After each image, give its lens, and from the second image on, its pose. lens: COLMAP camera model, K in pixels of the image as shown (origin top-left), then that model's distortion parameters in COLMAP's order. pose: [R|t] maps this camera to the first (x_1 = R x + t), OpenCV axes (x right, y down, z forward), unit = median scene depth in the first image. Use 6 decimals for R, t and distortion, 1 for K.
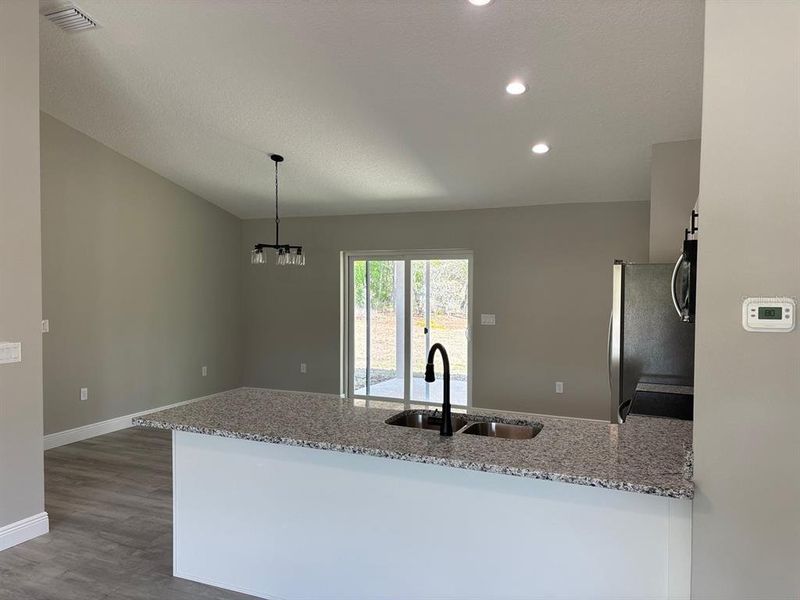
lens RADIAL K [[614.8, 0, 400.0], [0, 614.8, 300.0], [0, 0, 1]] dist [0.056660, -0.053837]
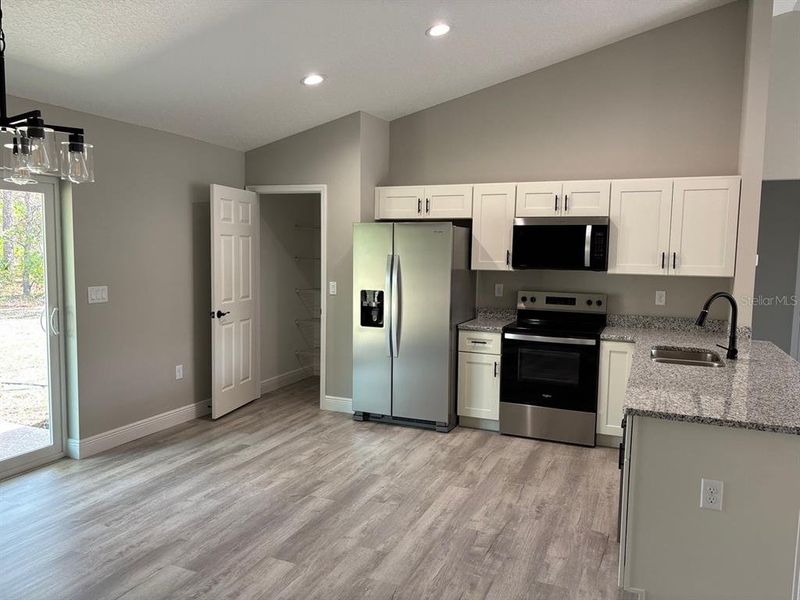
lens RADIAL K [[614.8, 0, 400.0], [0, 614.8, 300.0], [0, 0, 1]] dist [0.056660, -0.053837]
pose [[0.002915, -0.087250, 0.996182, -0.583274], [0.012697, 0.996109, 0.087207, -0.018498], [-0.999915, 0.012394, 0.004011, 0.785422]]
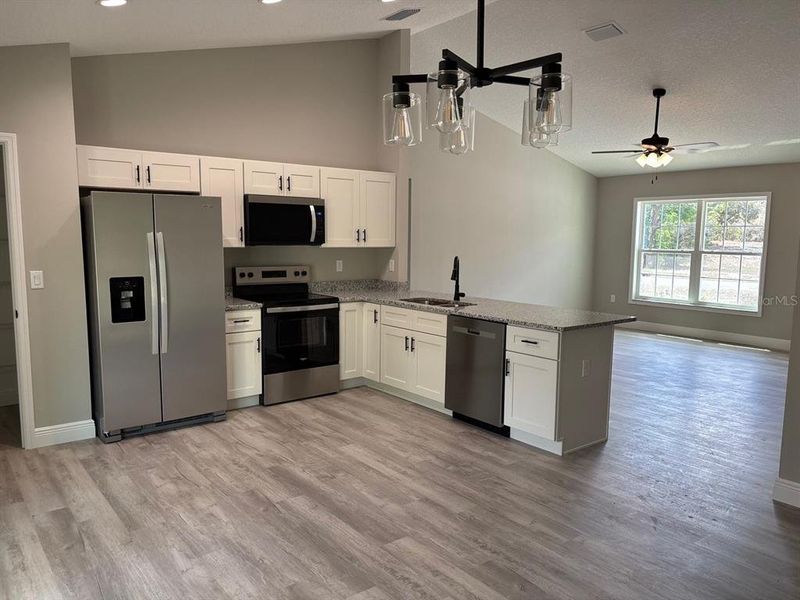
lens RADIAL K [[610.4, 0, 402.7], [0, 610.4, 304.2], [0, 0, 1]] dist [0.086095, -0.083307]
pose [[-0.877546, -0.071642, 0.474110, -0.332466], [-0.002298, 0.989392, 0.145251, -0.029539], [-0.479487, 0.126374, -0.868402, 1.293144]]
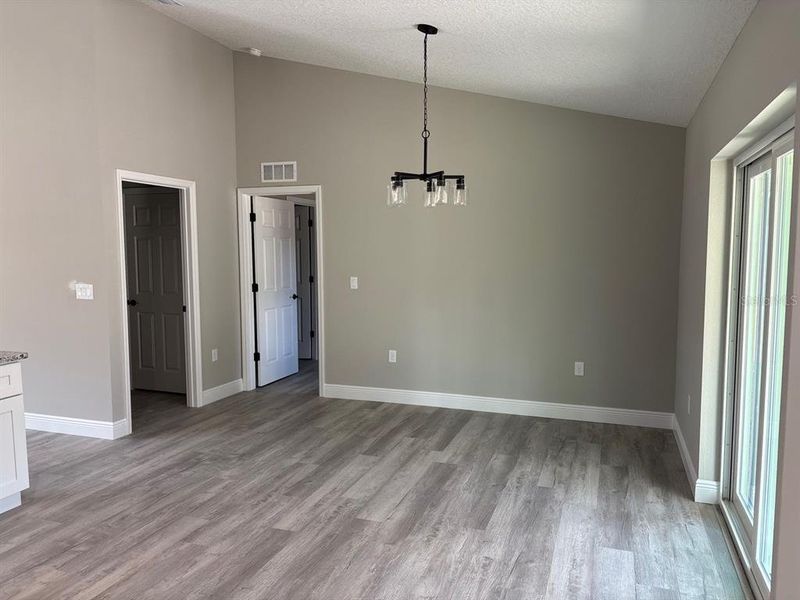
lens RADIAL K [[610.4, 0, 402.7], [0, 610.4, 304.2], [0, 0, 1]] dist [0.086095, -0.083307]
pose [[0.054395, 0.094871, -0.994002, 0.423644], [-0.027950, 0.995231, 0.093458, -0.017415], [0.998128, 0.022698, 0.056787, 0.953321]]
